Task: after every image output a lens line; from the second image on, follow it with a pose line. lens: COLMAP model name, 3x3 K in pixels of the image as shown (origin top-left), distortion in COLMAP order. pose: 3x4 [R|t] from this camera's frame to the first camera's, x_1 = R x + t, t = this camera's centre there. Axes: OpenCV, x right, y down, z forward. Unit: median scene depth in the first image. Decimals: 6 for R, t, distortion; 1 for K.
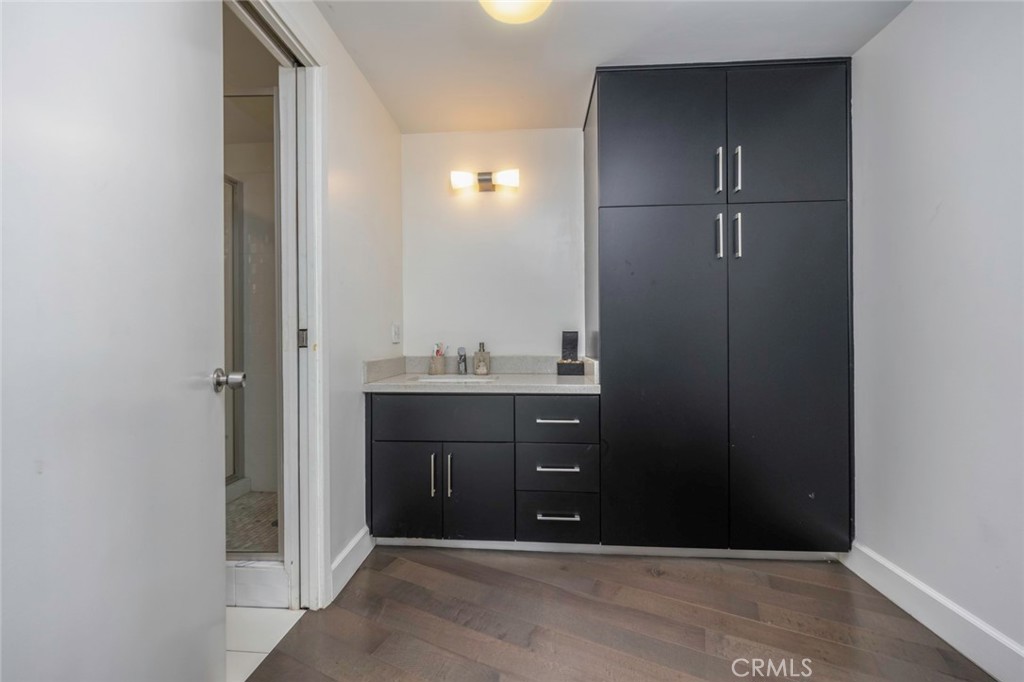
lens RADIAL K [[398.4, 0, 509.6], [0, 398.4, 341.1], [0, 0, 1]] dist [0.001485, 0.000067]
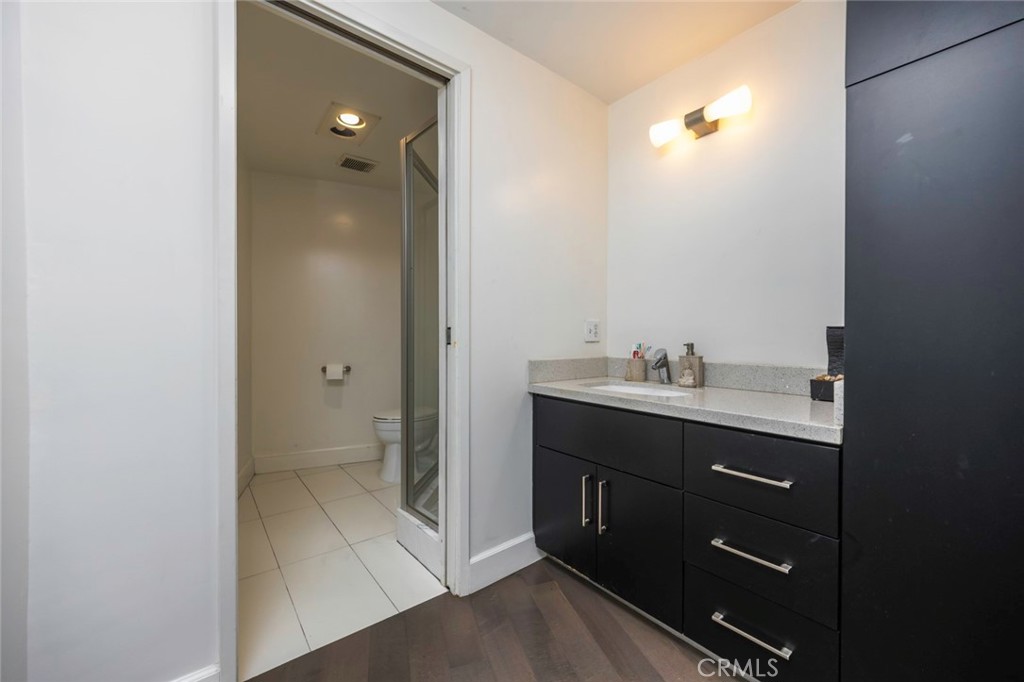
lens RADIAL K [[398.4, 0, 509.6], [0, 398.4, 341.1], [0, 0, 1]] dist [0.001485, 0.000067]
pose [[0.682573, 0.014204, -0.730679, 0.245285], [-0.011497, 0.999896, 0.008697, -0.002622], [0.730727, 0.002464, 0.682666, 0.254415]]
